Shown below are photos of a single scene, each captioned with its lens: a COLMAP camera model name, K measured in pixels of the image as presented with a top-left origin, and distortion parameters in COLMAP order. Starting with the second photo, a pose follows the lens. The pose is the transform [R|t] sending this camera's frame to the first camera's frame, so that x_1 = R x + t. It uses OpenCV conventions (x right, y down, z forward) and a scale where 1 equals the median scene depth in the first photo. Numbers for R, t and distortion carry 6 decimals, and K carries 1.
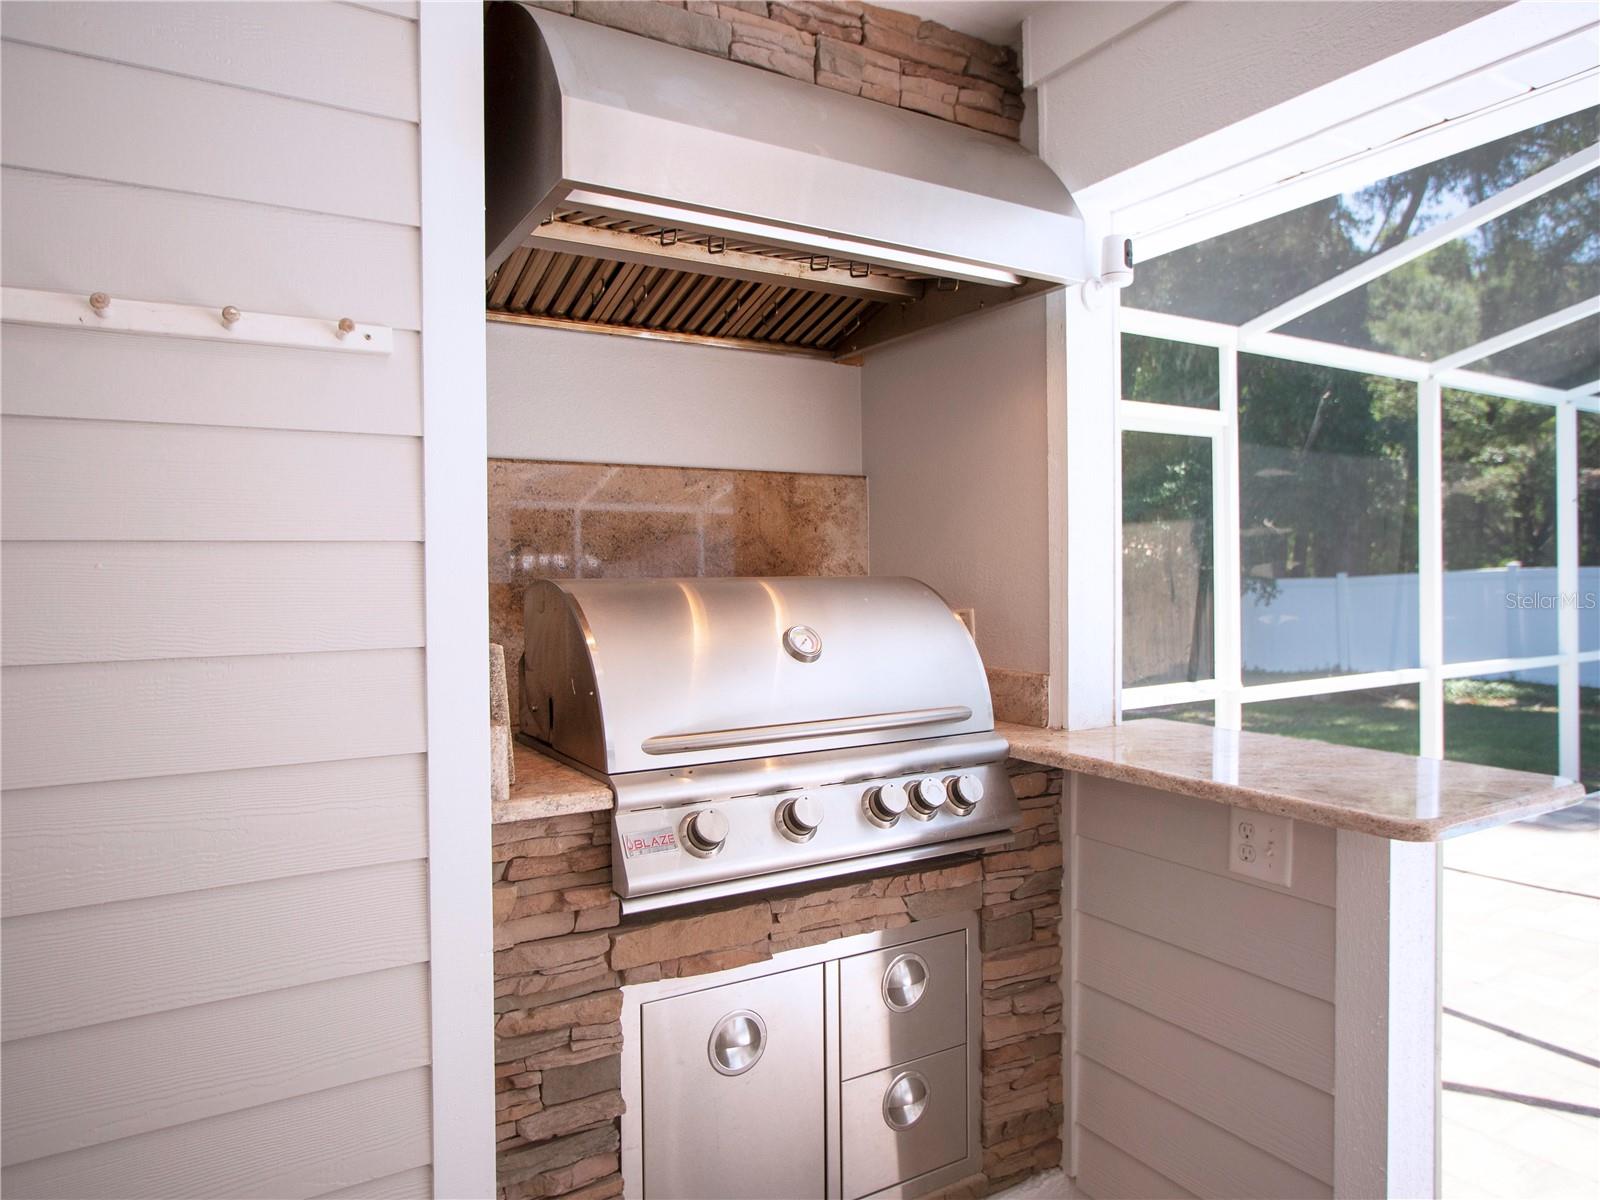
lens RADIAL K [[991.8, 0, 775.9], [0, 991.8, 598.5], [0, 0, 1]] dist [-0.026468, 0.014598]
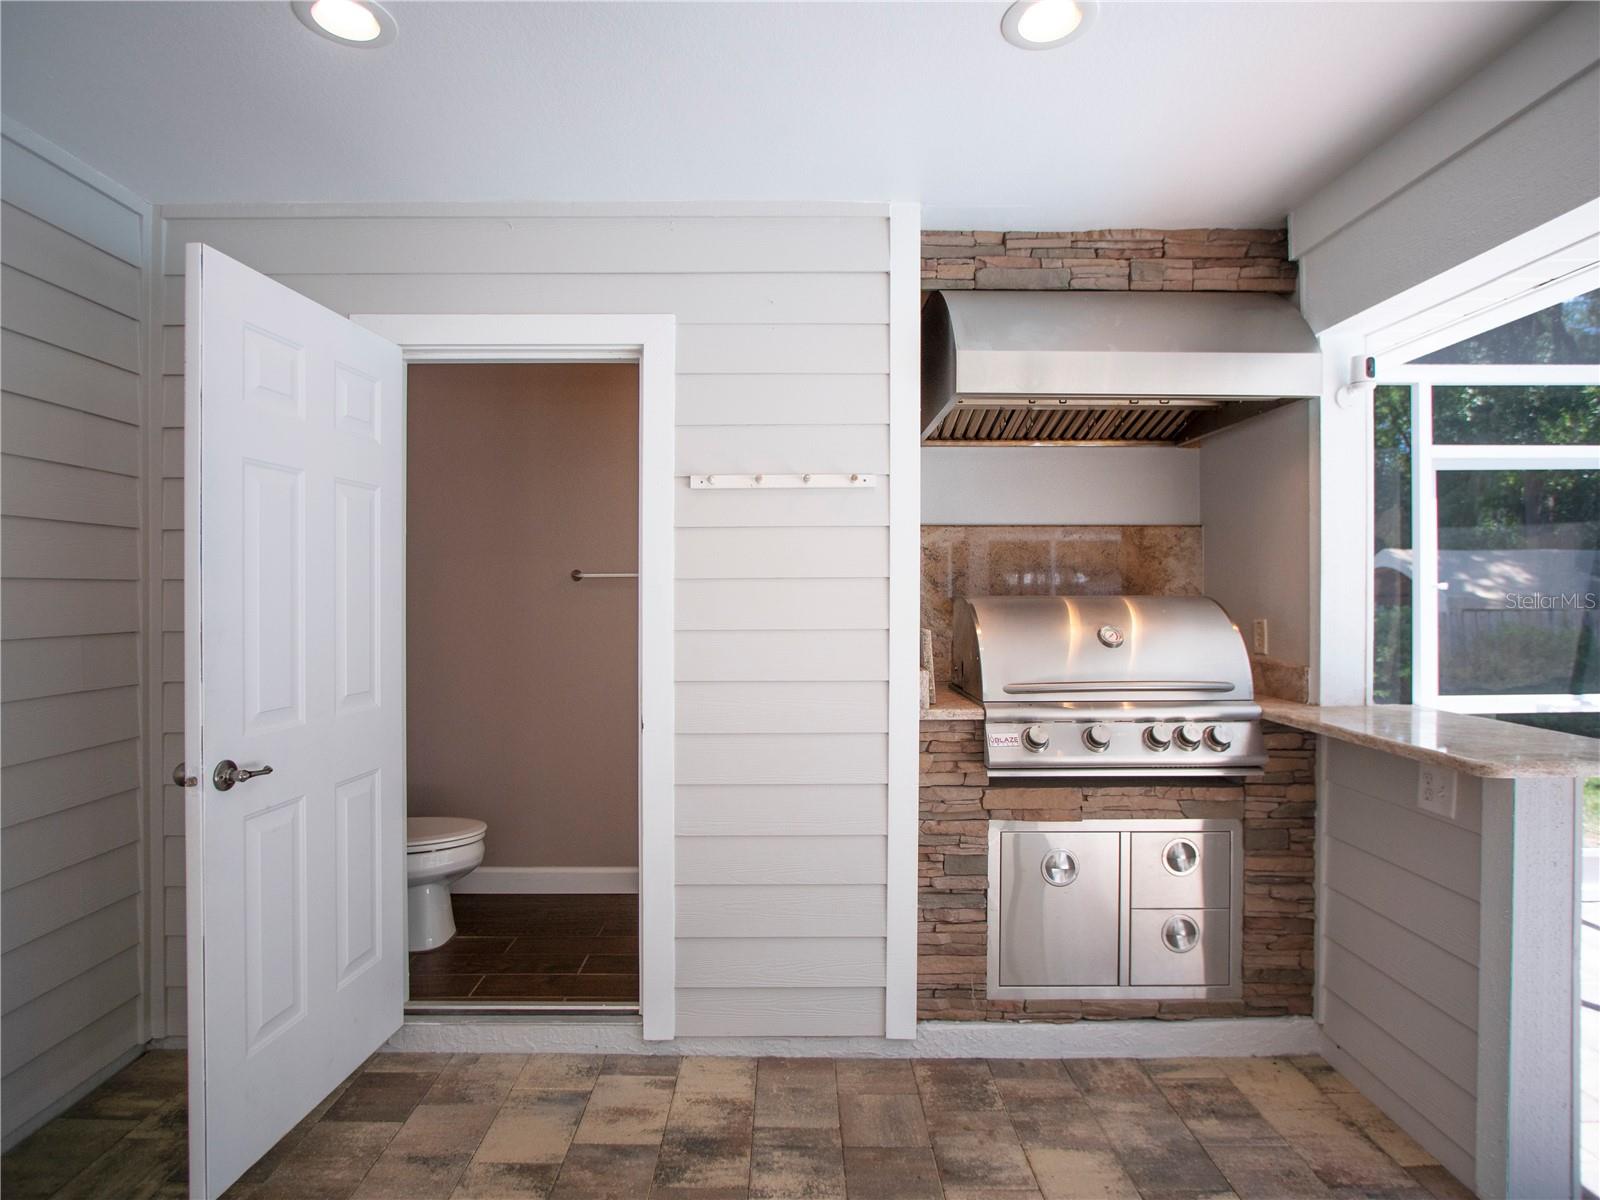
lens RADIAL K [[863.1, 0, 800.0], [0, 863.1, 596.9], [0, 0, 1]] dist [-0.027605, 0.007259]
pose [[0.865363, 0.010651, -0.501032, 0.273002], [-0.018055, 0.999788, -0.009932, 0.002878], [0.500820, 0.017641, 0.865372, -0.458403]]
